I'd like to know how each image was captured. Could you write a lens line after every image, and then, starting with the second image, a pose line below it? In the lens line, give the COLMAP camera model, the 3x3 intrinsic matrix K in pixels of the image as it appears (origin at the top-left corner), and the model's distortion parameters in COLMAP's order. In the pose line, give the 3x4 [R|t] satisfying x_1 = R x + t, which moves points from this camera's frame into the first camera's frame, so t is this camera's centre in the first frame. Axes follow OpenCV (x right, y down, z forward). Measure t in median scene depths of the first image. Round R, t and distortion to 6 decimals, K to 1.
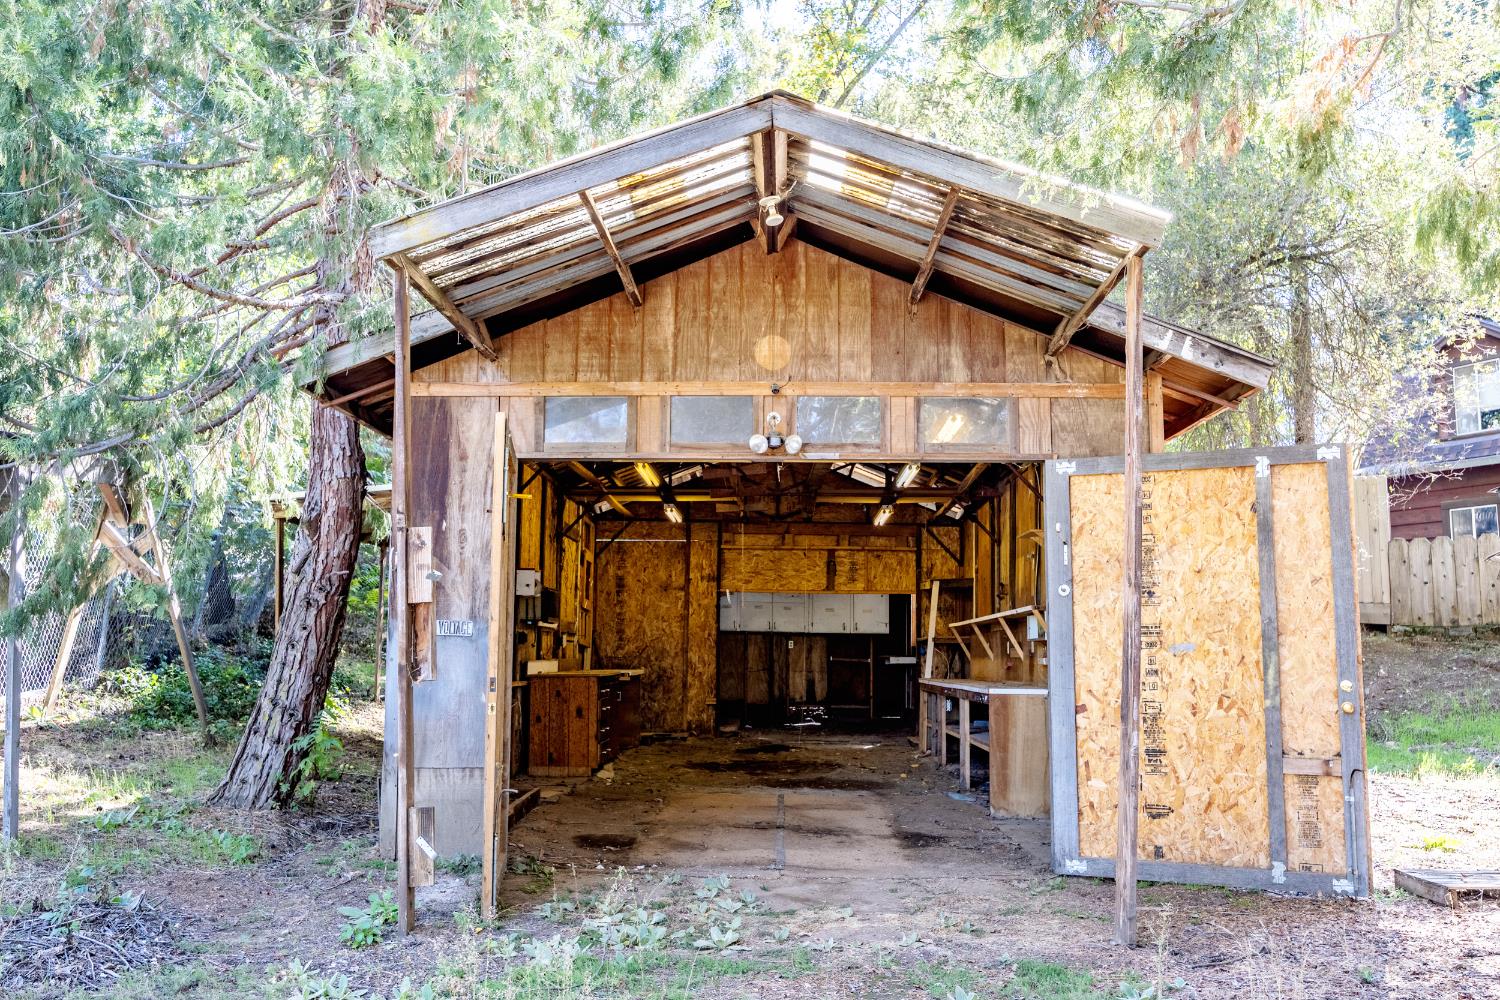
lens RADIAL K [[1233.8, 0, 747.5], [0, 1233.8, 500.8], [0, 0, 1]] dist [0.022120, -0.029069]
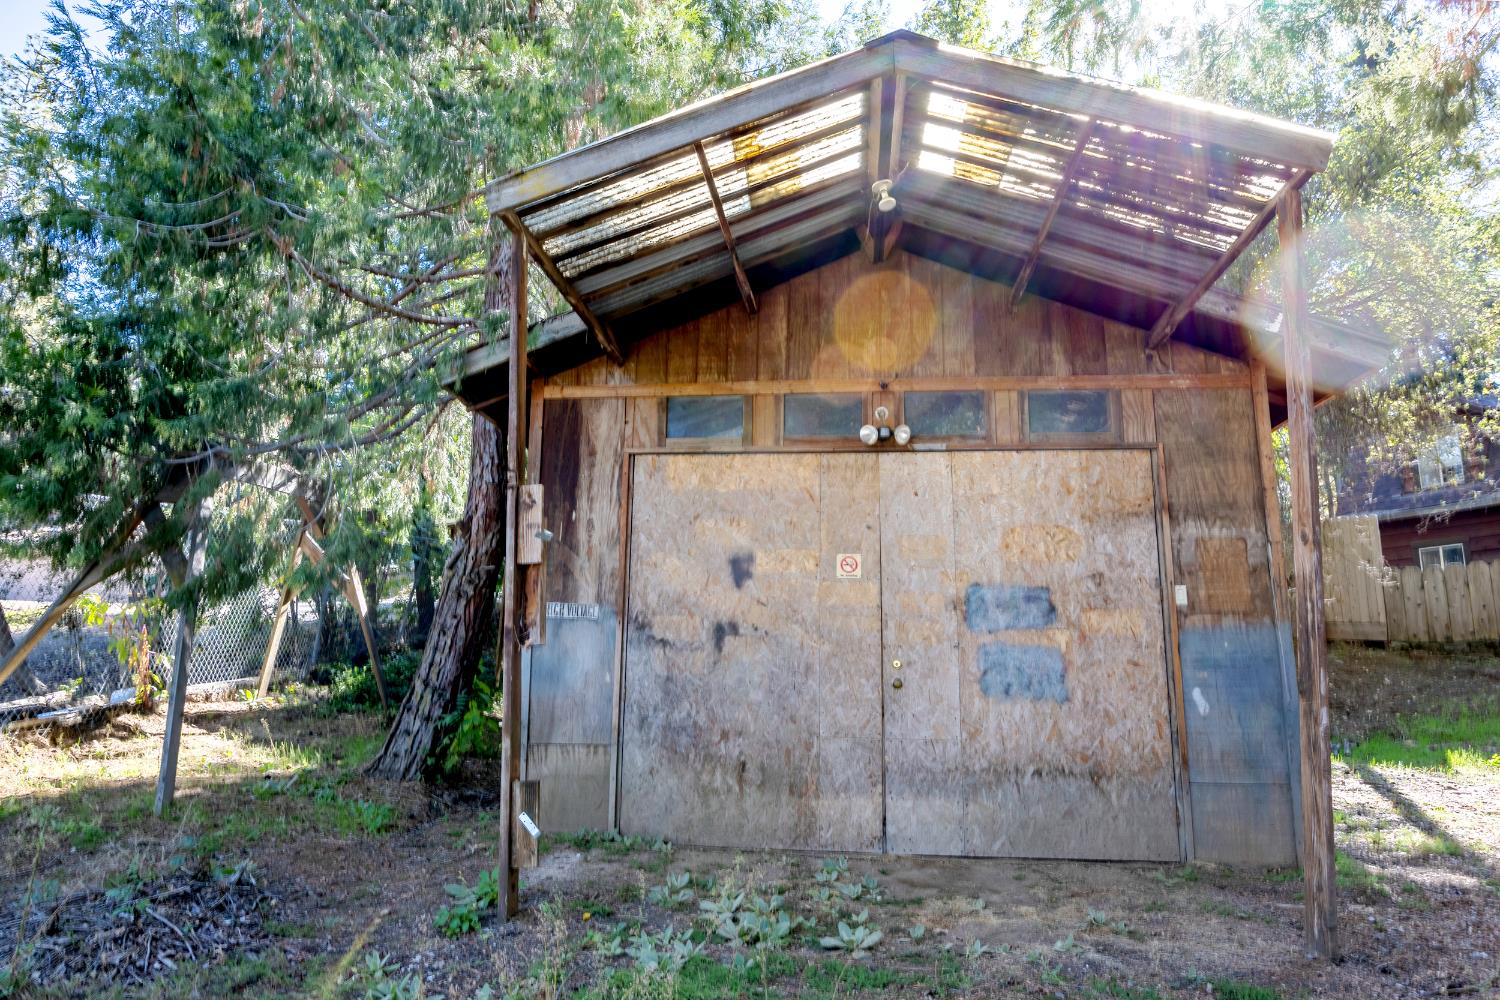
lens RADIAL K [[920.1, 0, 753.1], [0, 920.1, 498.5], [0, 0, 1]] dist [0.000704, -0.002368]
pose [[0.996434, -0.007353, -0.084058, -0.023458], [0.002093, 0.998043, -0.062490, 0.056083], [0.084353, 0.062091, 0.994500, 0.220473]]
